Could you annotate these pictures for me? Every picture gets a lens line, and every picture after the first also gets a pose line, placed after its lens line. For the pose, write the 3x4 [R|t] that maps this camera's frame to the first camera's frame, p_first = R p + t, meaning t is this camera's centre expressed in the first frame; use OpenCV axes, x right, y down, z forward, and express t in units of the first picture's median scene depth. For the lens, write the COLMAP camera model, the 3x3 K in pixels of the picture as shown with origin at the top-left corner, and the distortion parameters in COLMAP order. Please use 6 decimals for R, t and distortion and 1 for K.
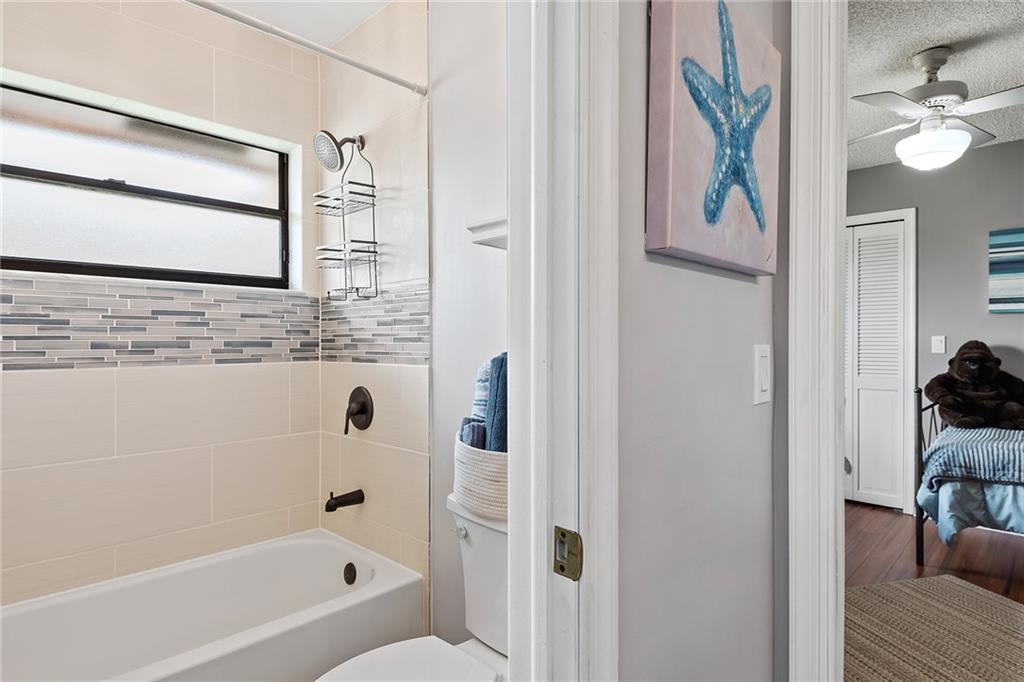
lens RADIAL K [[558.2, 0, 512.2], [0, 558.2, 342.0], [0, 0, 1]] dist [0.021055, -0.007111]
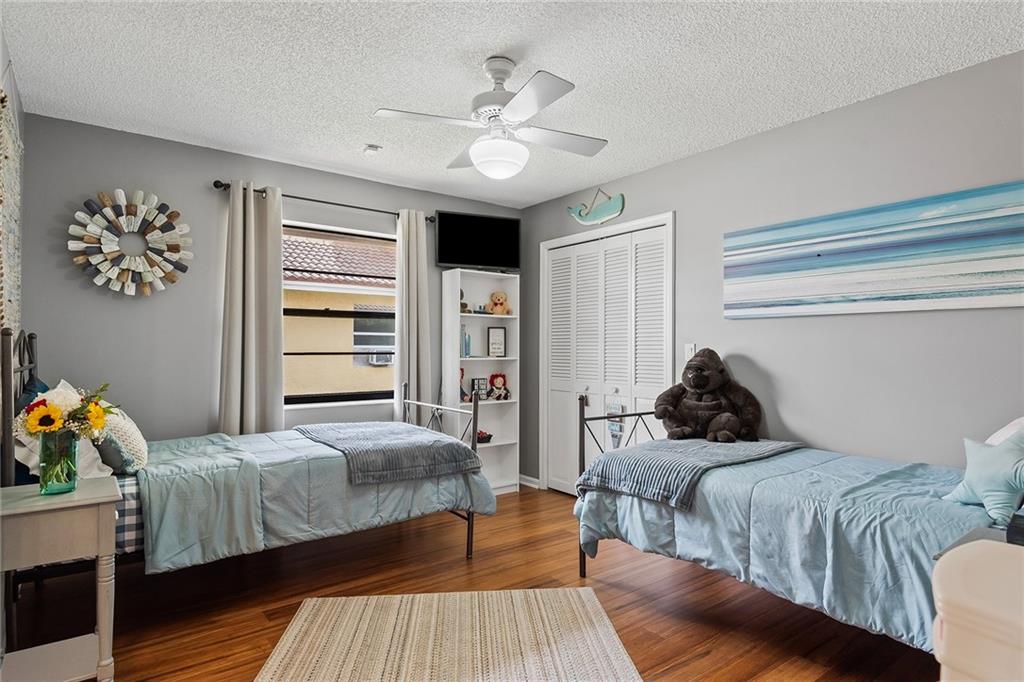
lens RADIAL K [[558.2, 0, 512.6], [0, 558.2, 342.3], [0, 0, 1]] dist [0.021055, -0.007111]
pose [[0.987256, -0.000851, -0.159138, 0.661888], [-0.002692, 0.999753, -0.022049, 0.009466], [0.159118, 0.022196, 0.987010, 0.012932]]
